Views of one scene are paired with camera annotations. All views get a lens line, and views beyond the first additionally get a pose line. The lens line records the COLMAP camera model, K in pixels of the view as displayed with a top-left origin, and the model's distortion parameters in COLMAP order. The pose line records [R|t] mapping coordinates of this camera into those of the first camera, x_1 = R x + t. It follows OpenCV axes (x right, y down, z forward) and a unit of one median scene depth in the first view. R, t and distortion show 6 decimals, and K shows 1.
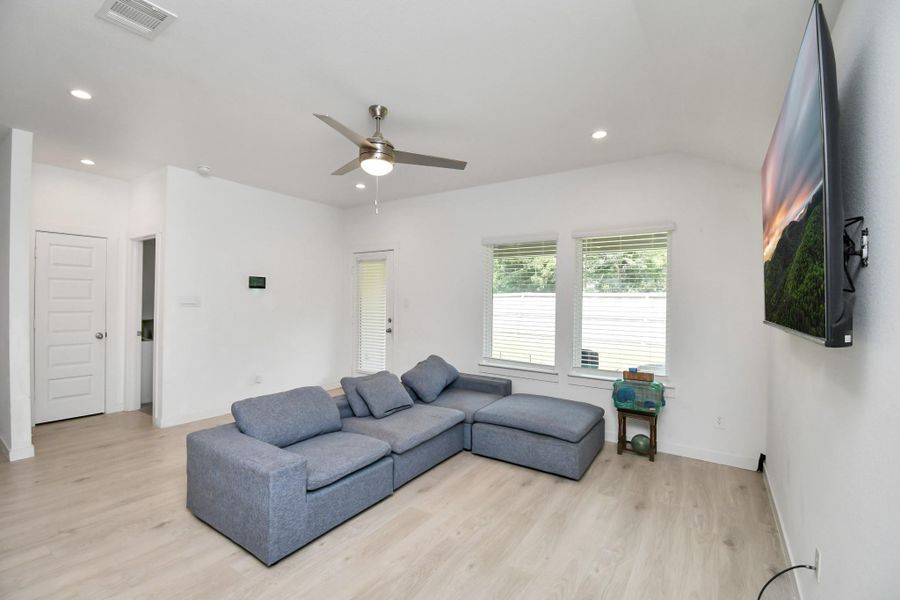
lens RADIAL K [[395.6, 0, 445.8], [0, 395.6, 301.1], [0, 0, 1]] dist [0.018393, -0.024353]
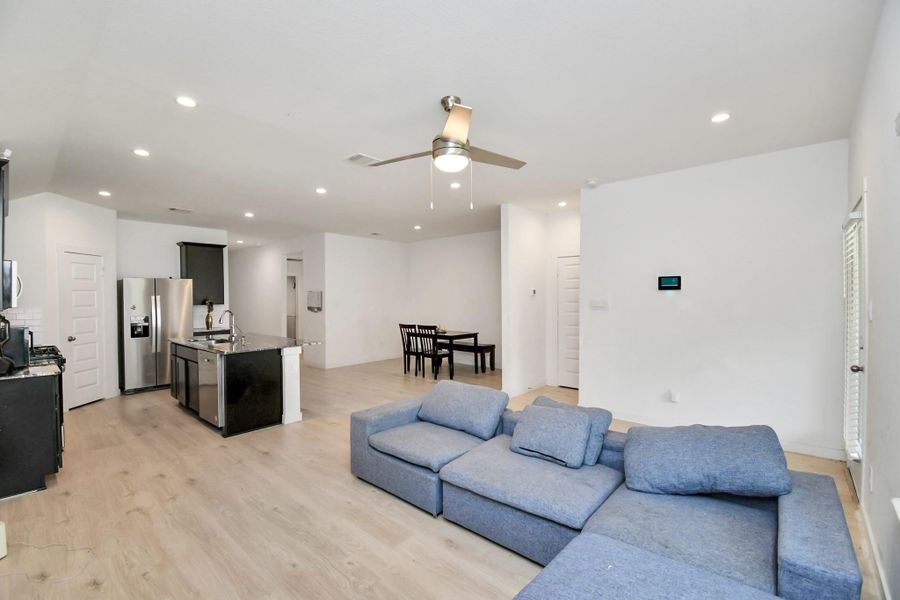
lens RADIAL K [[390.3, 0, 446.0], [0, 390.3, 300.0], [0, 0, 1]] dist [0.016317, -0.023610]
pose [[-0.127933, -0.004631, -0.991772, 0.597698], [0.000045, 0.999989, -0.004675, -0.008675], [0.991783, -0.000642, -0.127931, 0.891680]]
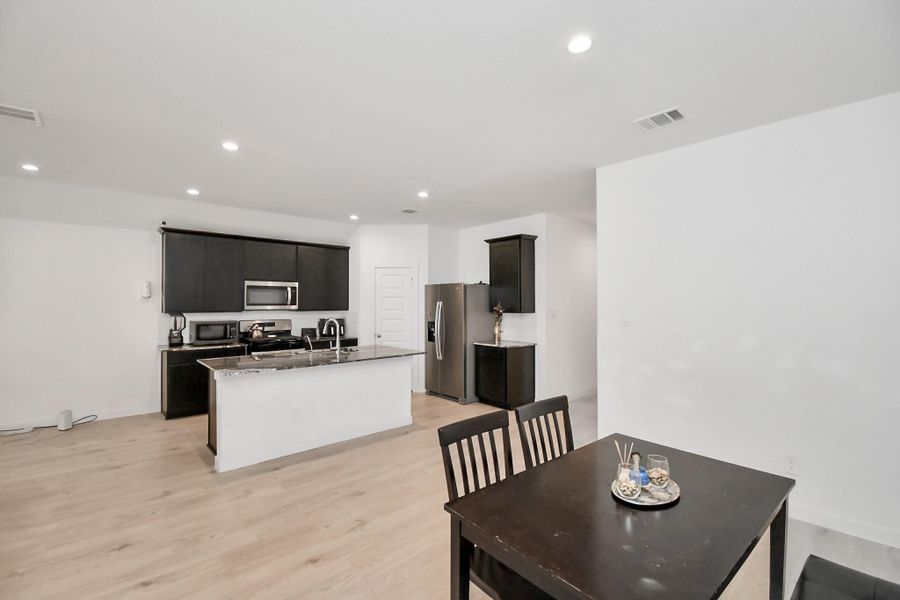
lens RADIAL K [[390.3, 0, 446.0], [0, 390.3, 300.0], [0, 0, 1]] dist [0.016317, -0.023610]
pose [[-0.969560, -0.013891, 0.244459, -1.398192], [-0.013446, 0.999904, 0.003487, -0.049472], [-0.244484, 0.000094, -0.969653, 1.037577]]
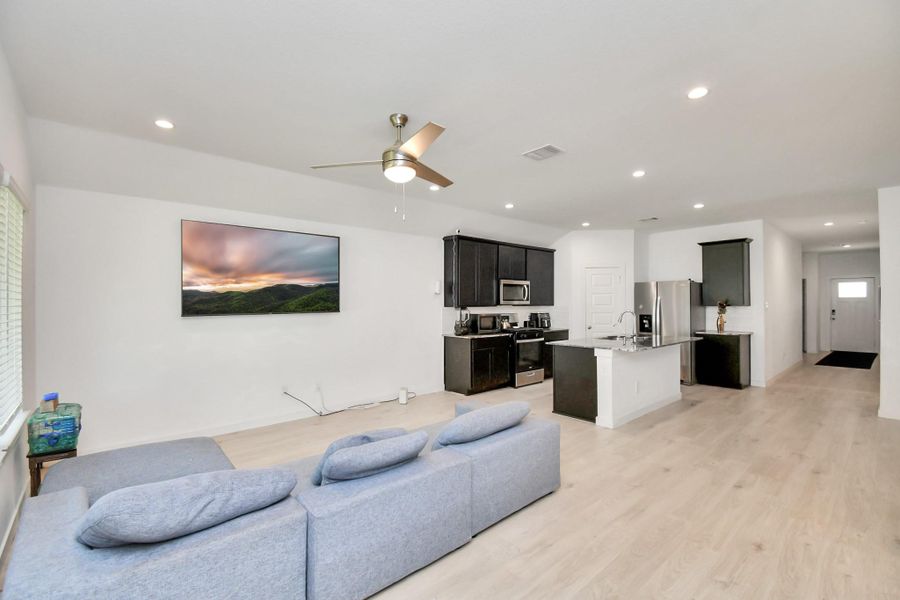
lens RADIAL K [[390.3, 0, 446.0], [0, 390.3, 300.0], [0, 0, 1]] dist [0.016317, -0.023610]
pose [[-0.966356, -0.008955, 0.257054, -0.439532], [-0.008269, 0.999959, 0.003749, -0.018964], [-0.257077, 0.001498, -0.966390, 1.560236]]
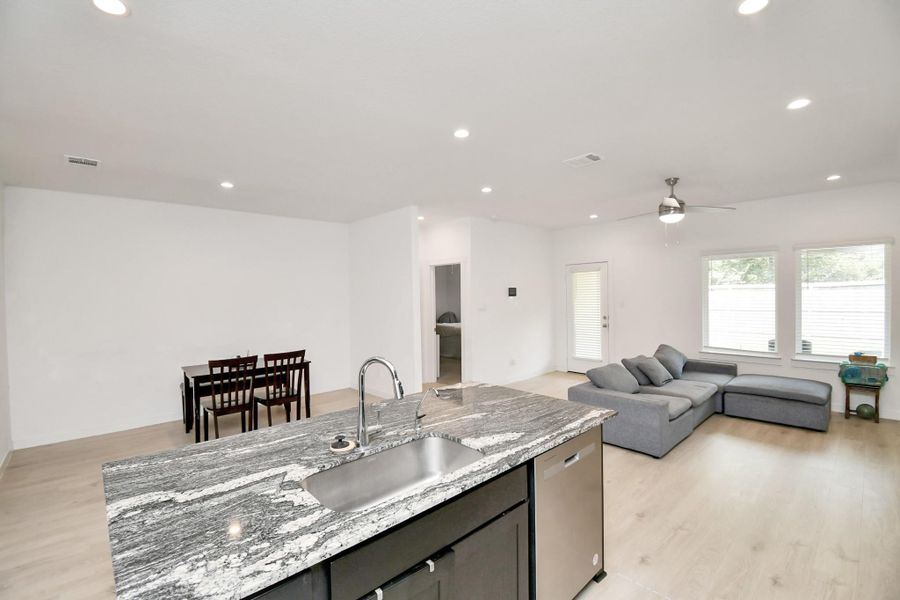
lens RADIAL K [[395.6, 0, 445.8], [0, 395.6, 301.1], [0, 0, 1]] dist [0.018393, -0.024353]
pose [[0.973357, -0.026387, -0.227771, -0.542483], [0.029307, 0.999526, 0.009448, -0.048795], [0.227414, -0.015872, 0.973669, -0.540512]]
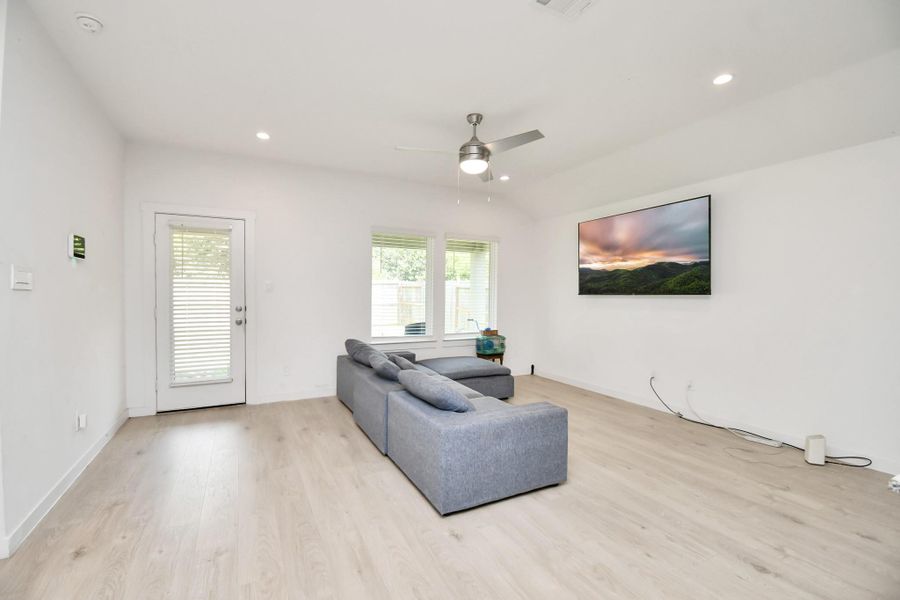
lens RADIAL K [[395.6, 0, 445.8], [0, 395.6, 301.1], [0, 0, 1]] dist [0.018393, -0.024353]
pose [[0.478592, -0.025507, 0.877667, -0.996303], [0.004966, 0.999641, 0.026344, 0.022220], [-0.878024, -0.008249, 0.478546, 0.411676]]
